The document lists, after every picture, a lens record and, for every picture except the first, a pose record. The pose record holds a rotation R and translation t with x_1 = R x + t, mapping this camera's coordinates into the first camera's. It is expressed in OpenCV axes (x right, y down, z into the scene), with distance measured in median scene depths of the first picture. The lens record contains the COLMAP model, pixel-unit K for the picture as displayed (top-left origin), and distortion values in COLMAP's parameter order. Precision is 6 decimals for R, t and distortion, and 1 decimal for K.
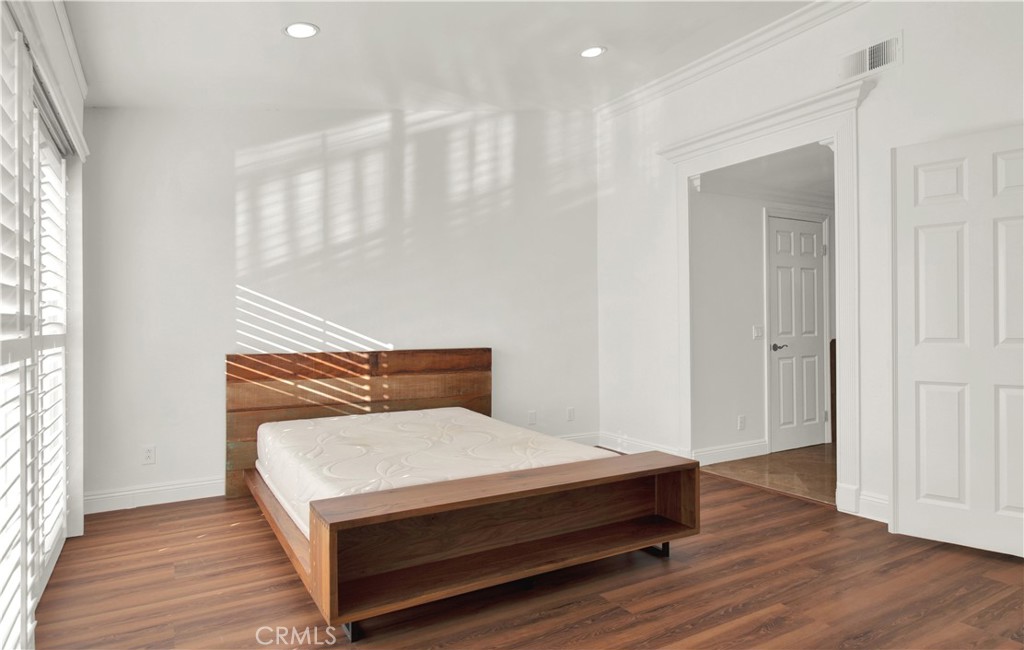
lens RADIAL K [[611.0, 0, 514.1], [0, 611.0, 321.6], [0, 0, 1]] dist [0.000610, 0.001023]
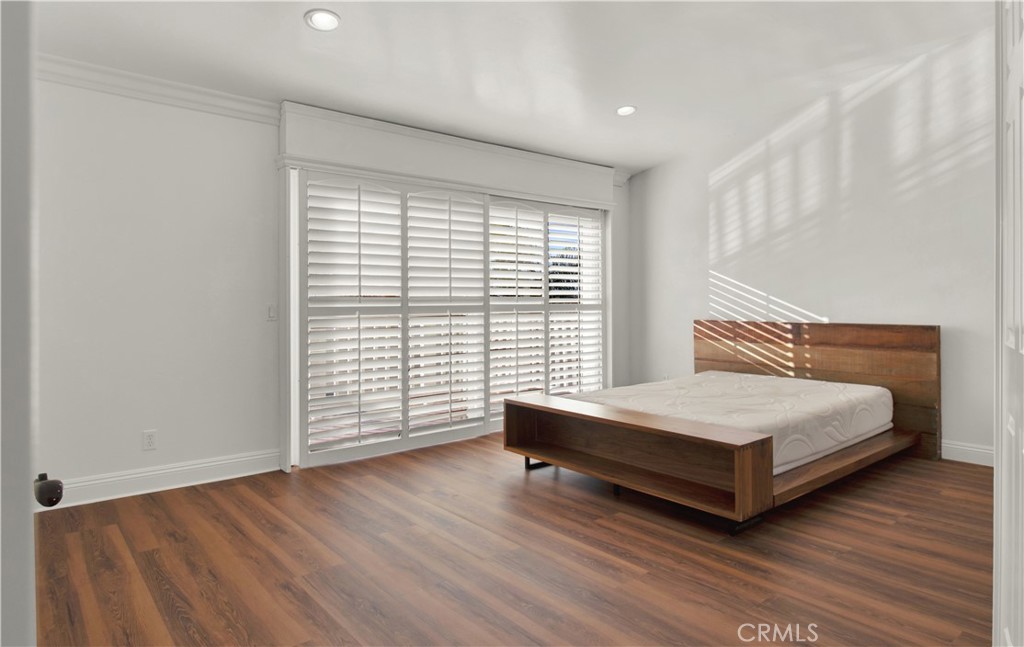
lens RADIAL K [[609.7, 0, 558.6], [0, 609.7, 306.4], [0, 0, 1]] dist [0.002683, 0.000636]
pose [[0.191516, 0.012945, -0.981404, 0.781584], [0.008135, 0.999858, 0.014776, -0.001102], [0.981456, -0.010814, 0.191383, 0.365581]]
